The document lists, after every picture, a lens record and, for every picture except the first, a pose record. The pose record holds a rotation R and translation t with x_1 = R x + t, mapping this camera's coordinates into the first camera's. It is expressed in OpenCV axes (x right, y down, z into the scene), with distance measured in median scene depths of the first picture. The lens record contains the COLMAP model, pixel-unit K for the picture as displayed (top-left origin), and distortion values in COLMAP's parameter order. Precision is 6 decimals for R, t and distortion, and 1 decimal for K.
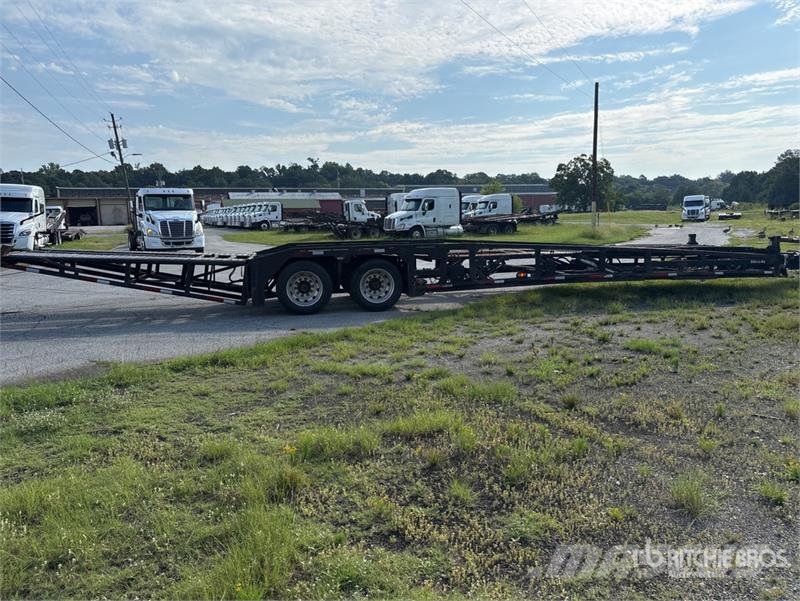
lens RADIAL K [[606.7, 0, 407.4], [0, 606.7, 299.9], [0, 0, 1]] dist [0.044622, -0.046352]
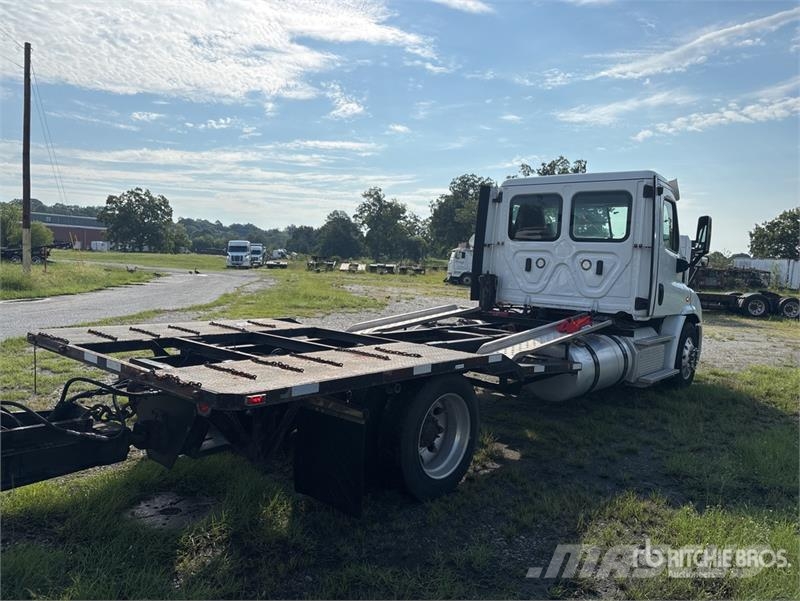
lens RADIAL K [[606.7, 0, 404.0], [0, 606.7, 297.6], [0, 0, 1]] dist [0.044622, -0.046352]
pose [[0.792355, 0.018776, 0.609771, 0.052852], [0.026489, 0.997525, -0.065136, -0.008671], [-0.609485, 0.067763, 0.789896, 0.060557]]
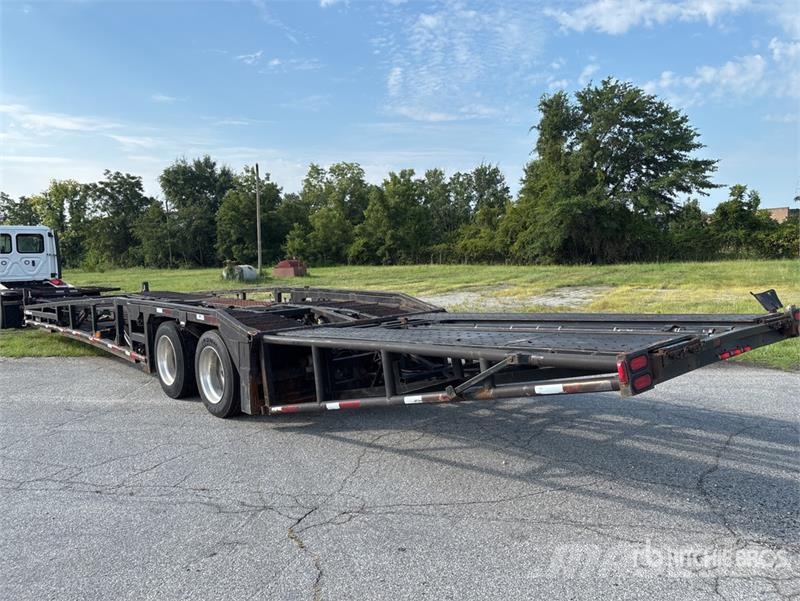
lens RADIAL K [[606.7, 0, 396.6], [0, 606.7, 303.3], [0, 0, 1]] dist [0.044622, -0.046352]
pose [[-0.501742, -0.040511, 0.864068, -0.057060], [0.152346, 0.979150, 0.134370, -0.011435], [-0.851496, 0.199057, -0.485109, 0.089858]]
